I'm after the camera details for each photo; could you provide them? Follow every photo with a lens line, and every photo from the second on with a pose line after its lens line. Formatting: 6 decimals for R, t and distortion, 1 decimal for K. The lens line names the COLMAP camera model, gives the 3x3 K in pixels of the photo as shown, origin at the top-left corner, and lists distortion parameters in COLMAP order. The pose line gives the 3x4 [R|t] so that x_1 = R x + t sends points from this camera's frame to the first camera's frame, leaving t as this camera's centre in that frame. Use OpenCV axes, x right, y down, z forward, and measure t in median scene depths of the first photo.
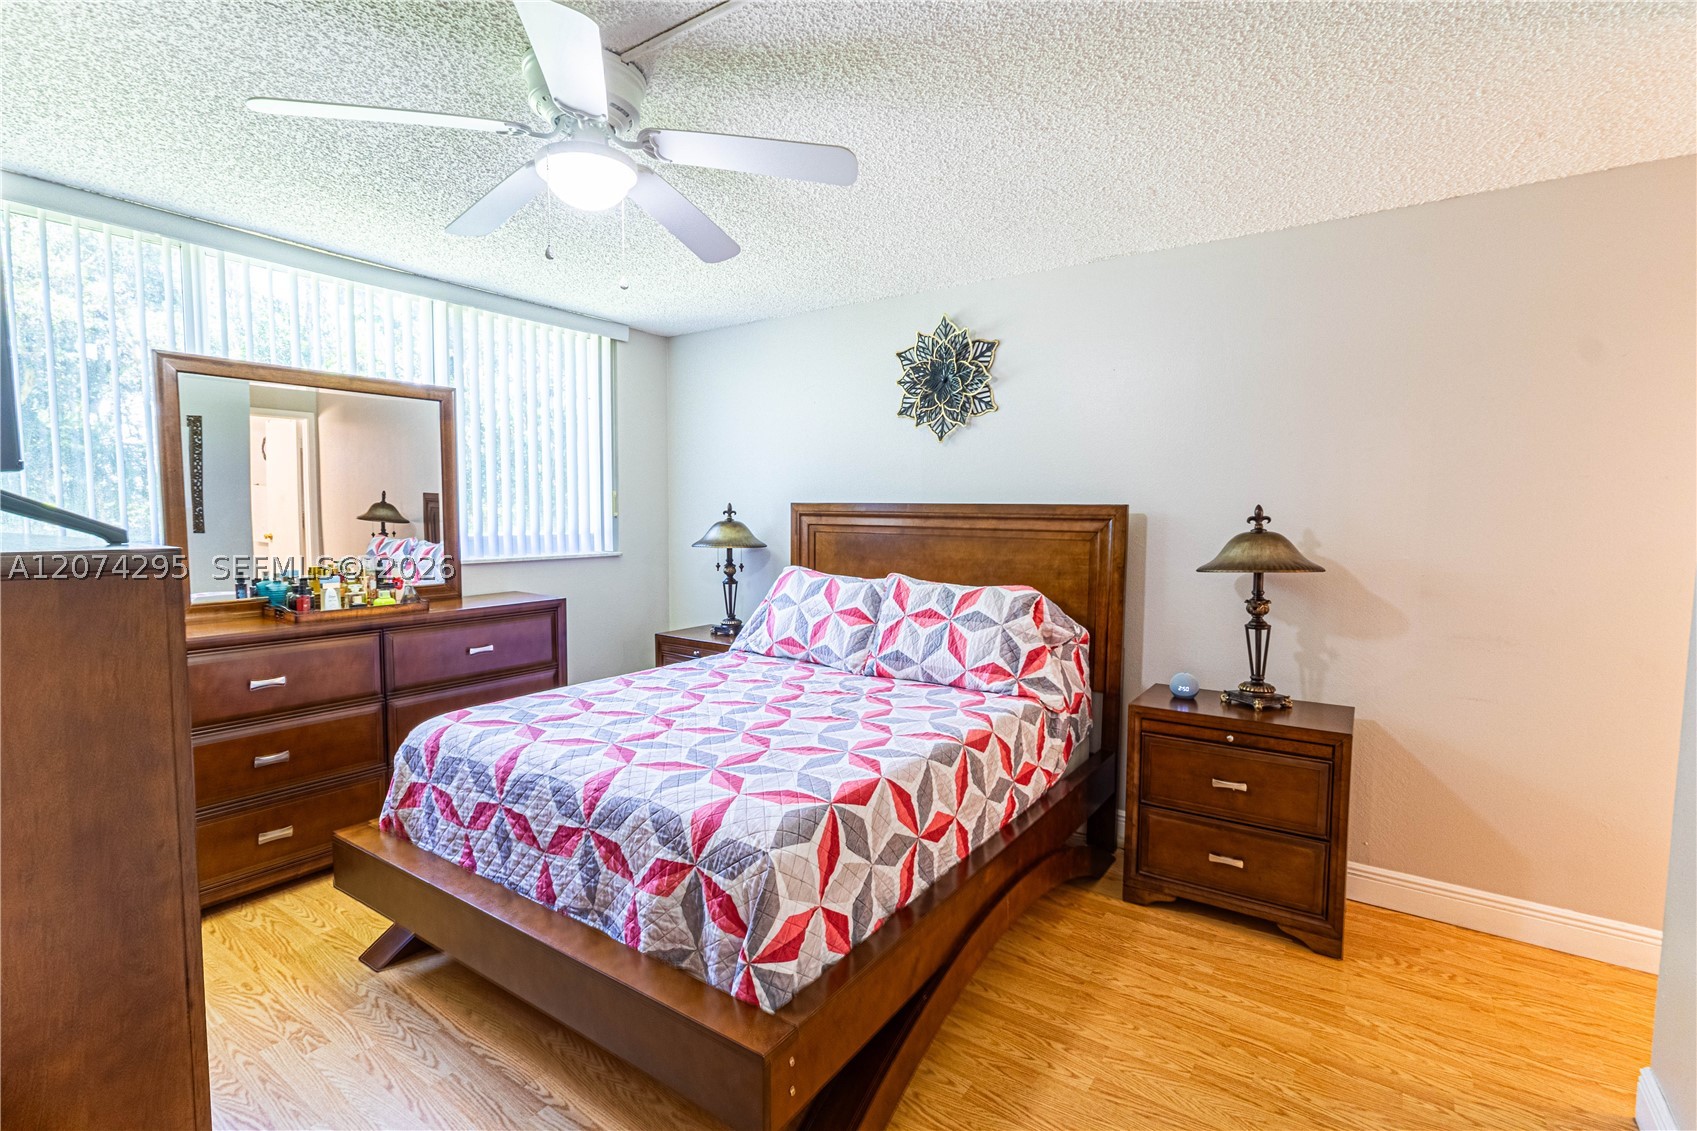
lens RADIAL K [[783.4, 0, 845.8], [0, 783.4, 562.6], [0, 0, 1]] dist [-0.002371, -0.000659]
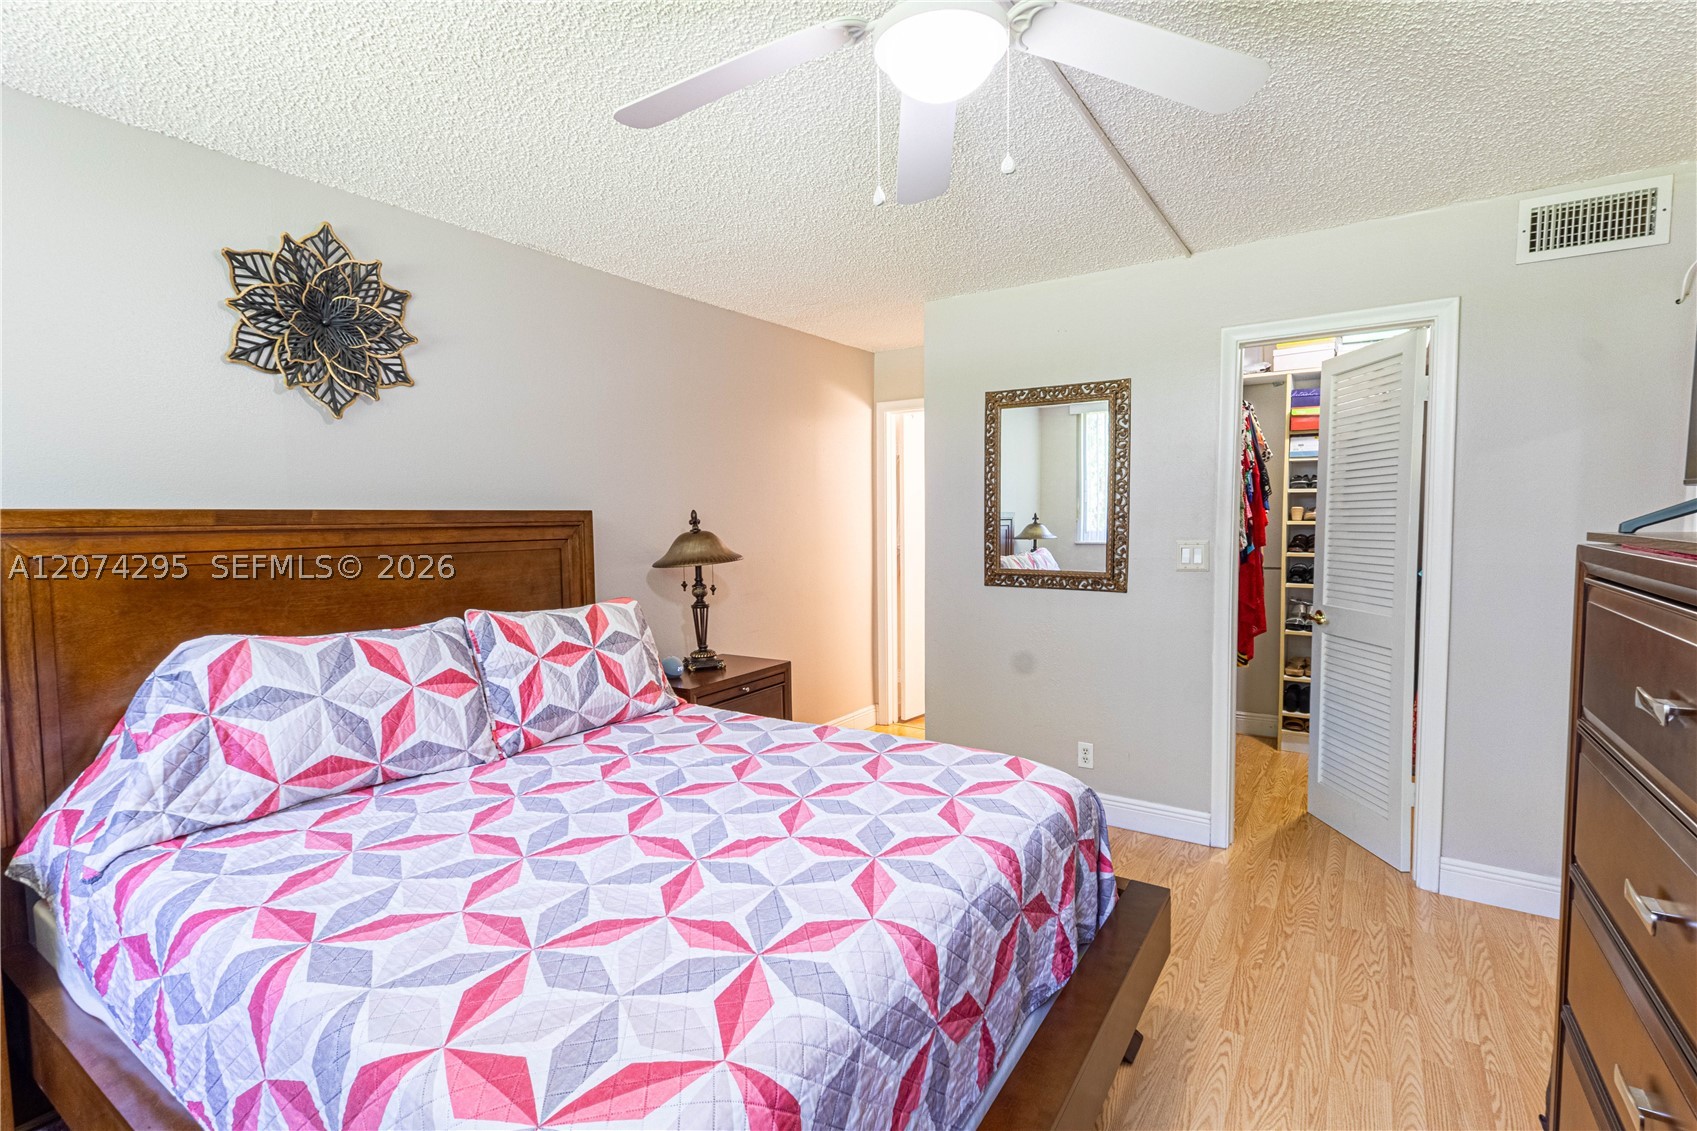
lens RADIAL K [[783.4, 0, 848.7], [0, 783.4, 566.3], [0, 0, 1]] dist [-0.002371, -0.000659]
pose [[-0.032765, -0.070641, 0.996964, -0.680523], [0.079299, 0.994171, 0.073050, -0.051663], [-0.996312, 0.081452, -0.026972, 0.724129]]
